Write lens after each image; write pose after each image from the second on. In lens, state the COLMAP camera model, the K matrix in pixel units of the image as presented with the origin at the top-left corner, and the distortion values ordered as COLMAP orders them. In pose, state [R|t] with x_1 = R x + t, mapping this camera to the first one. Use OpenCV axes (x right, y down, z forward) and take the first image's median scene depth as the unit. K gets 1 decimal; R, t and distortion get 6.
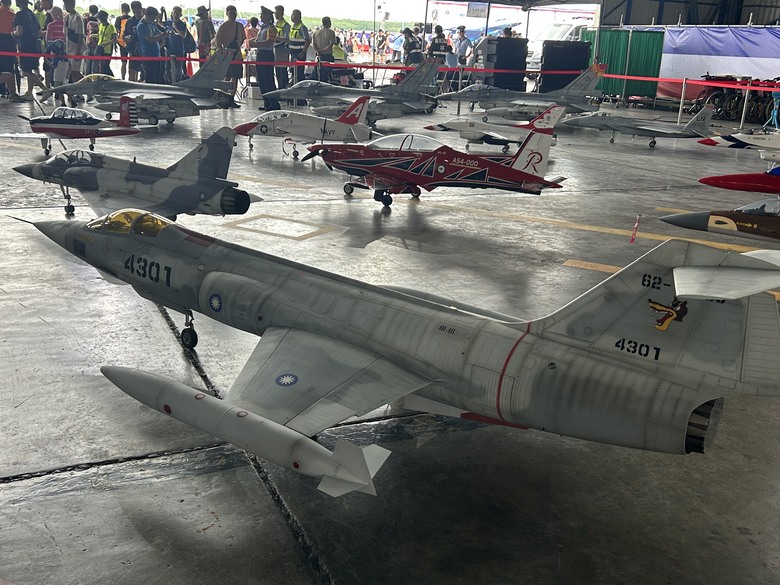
lens RADIAL K [[834.7, 0, 390.0], [0, 834.7, 292.5], [0, 0, 1]] dist [0.190047, -0.373268]
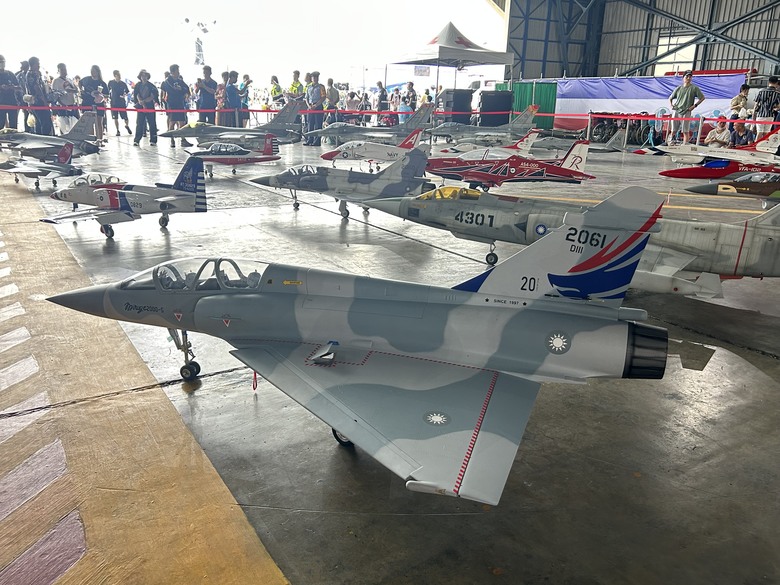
lens RADIAL K [[644.6, 0, 390.0], [0, 644.6, 292.5], [0, 0, 1]] dist [0.086757, -0.006359]
pose [[0.991200, -0.060691, 0.117639, -0.312462], [0.060085, 0.998155, 0.008694, 0.051324], [-0.117950, -0.001549, 0.993018, -0.152309]]
